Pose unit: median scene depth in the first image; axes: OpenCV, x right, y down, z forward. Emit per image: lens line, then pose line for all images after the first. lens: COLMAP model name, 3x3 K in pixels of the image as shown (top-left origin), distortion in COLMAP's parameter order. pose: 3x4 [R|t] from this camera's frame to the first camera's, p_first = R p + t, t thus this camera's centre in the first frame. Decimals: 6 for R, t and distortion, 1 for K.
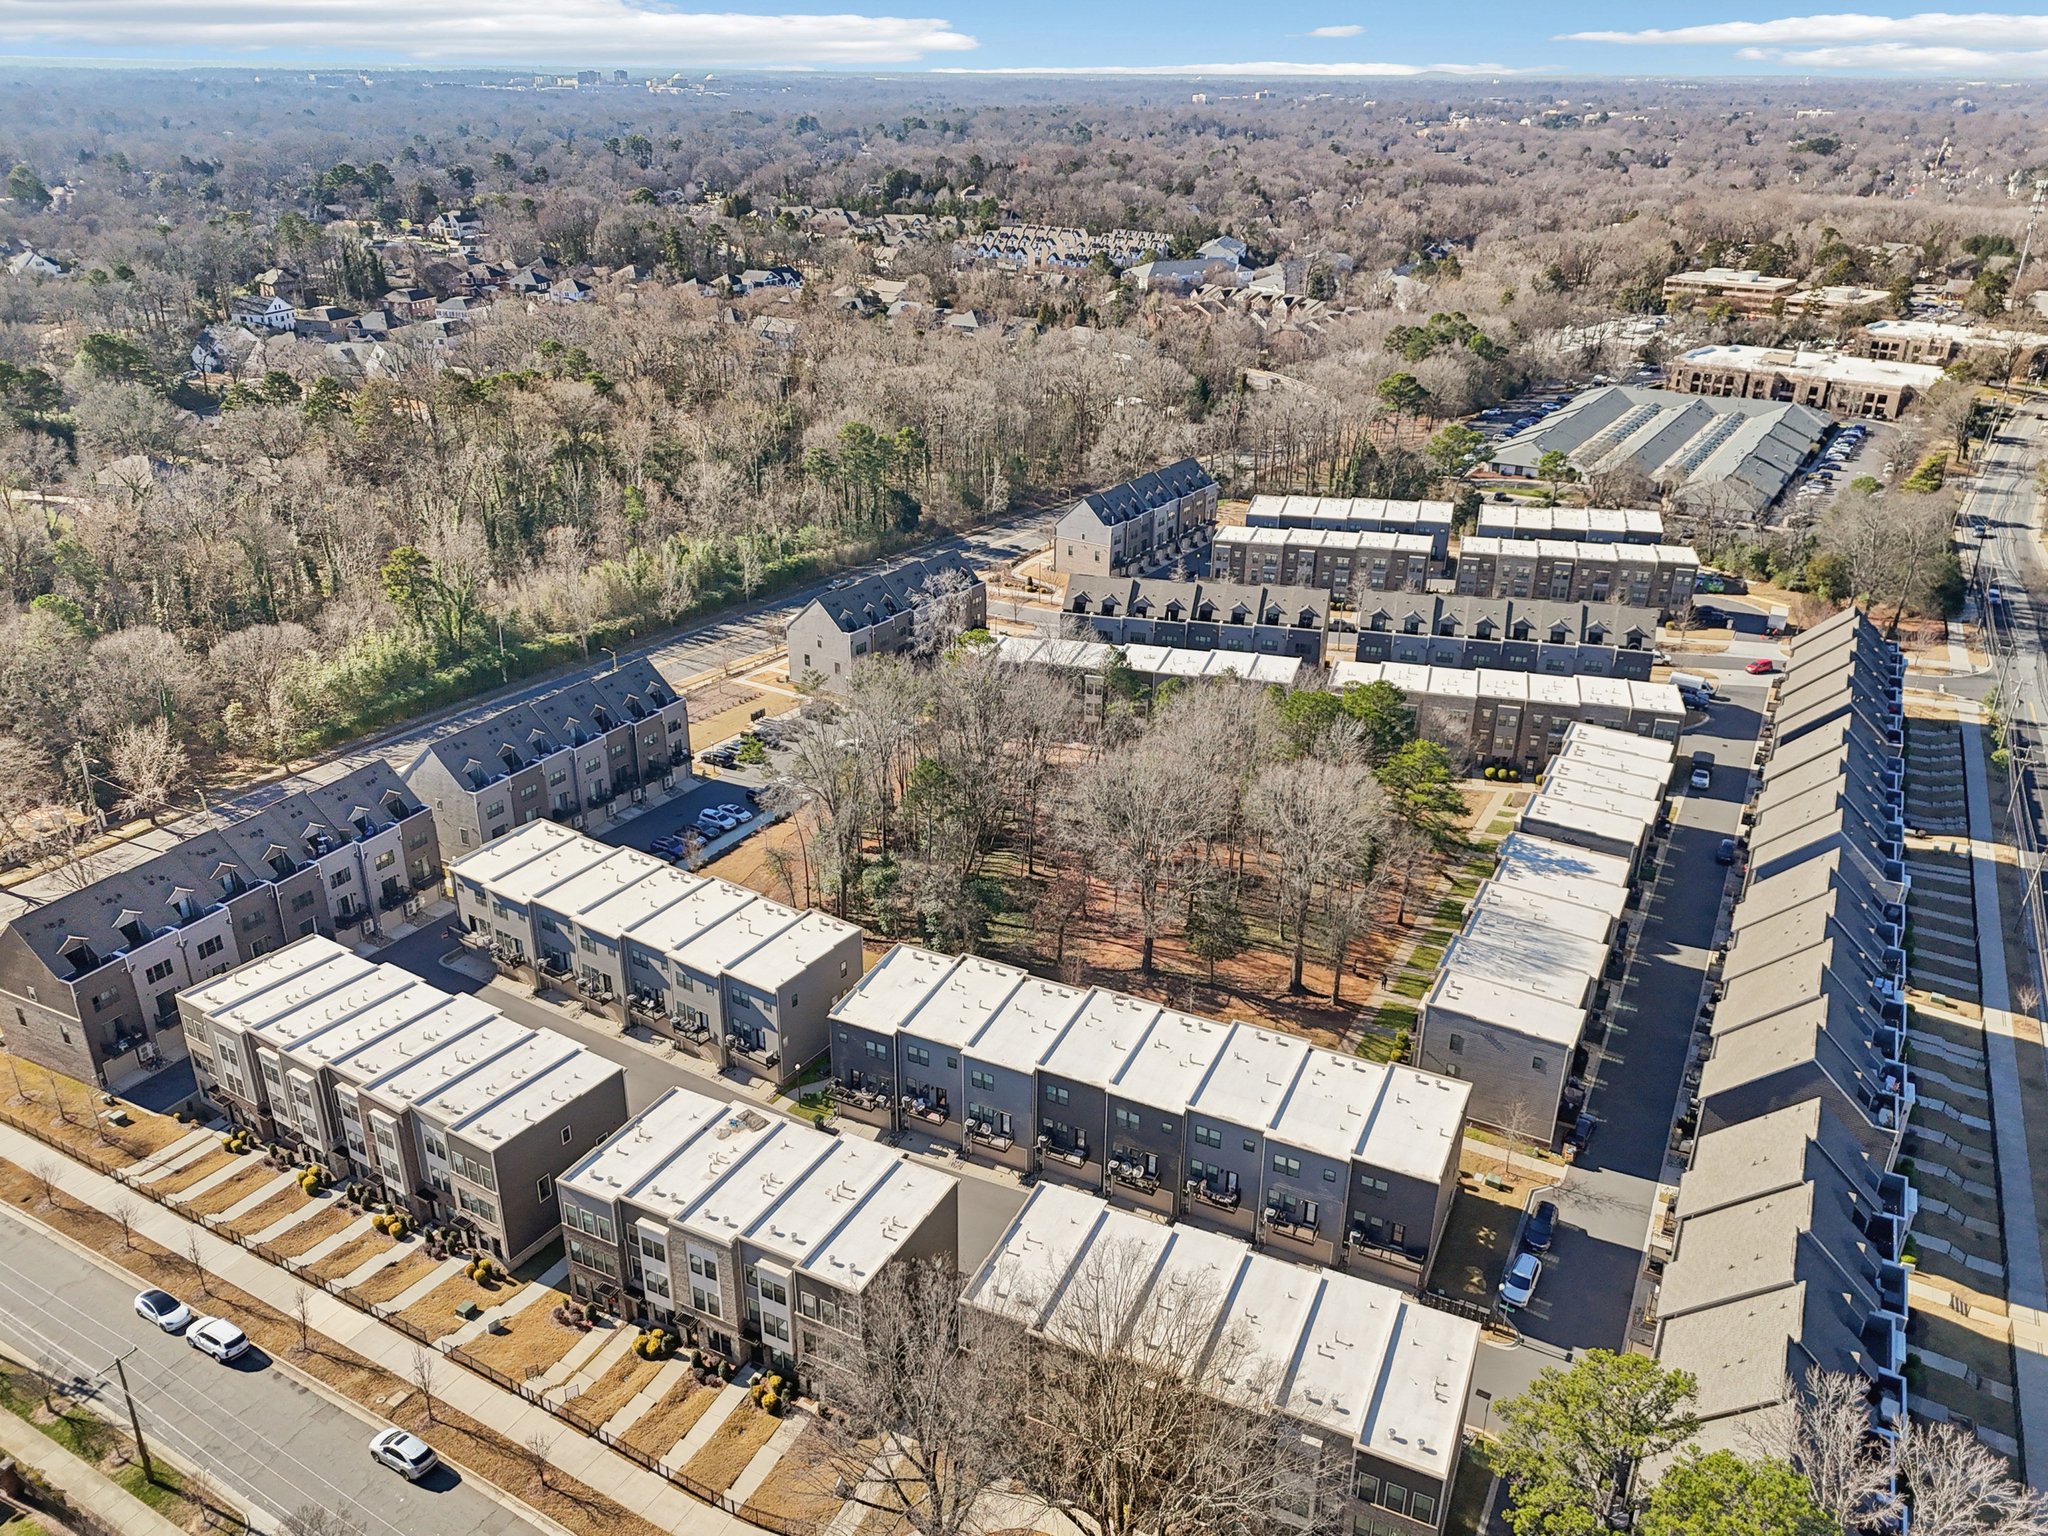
lens RADIAL K [[1525.1, 0, 1028.4], [0, 1525.1, 764.4], [0, 0, 1]] dist [0.078855, -0.072290]
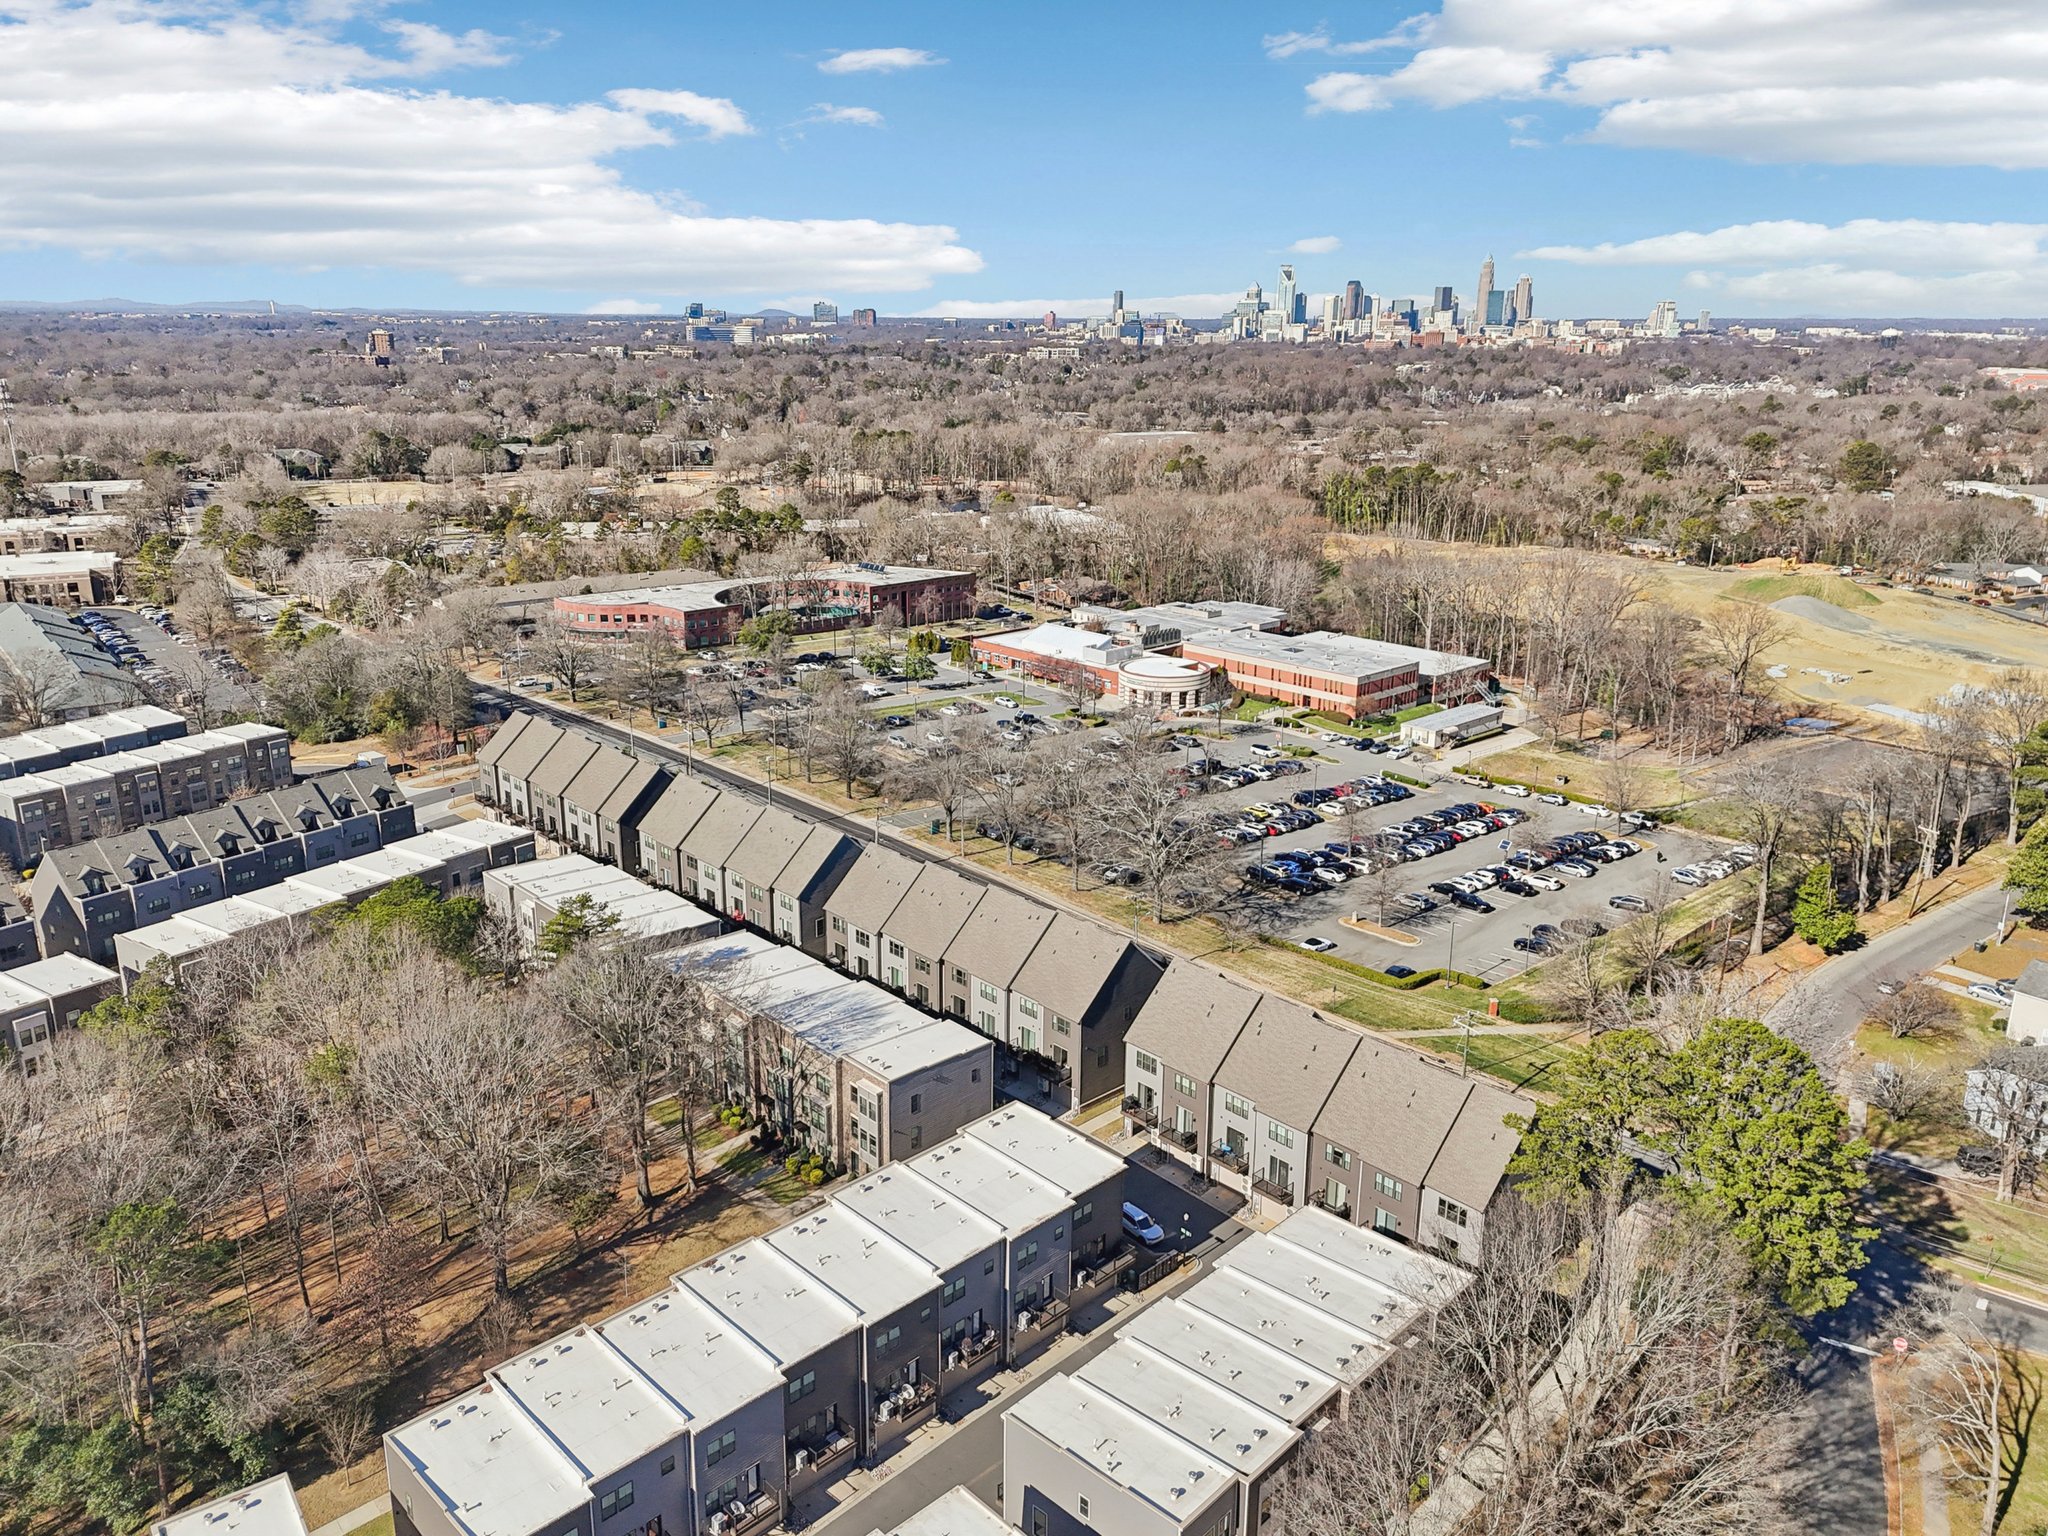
lens RADIAL K [[1525.1, 0, 1028.4], [0, 1525.1, 764.4], [0, 0, 1]] dist [0.078855, -0.072290]
pose [[0.327617, -0.272334, 0.904711, -0.434197], [0.386695, 0.912332, 0.134597, -0.100905], [-0.862052, 0.305751, 0.404206, 0.379635]]
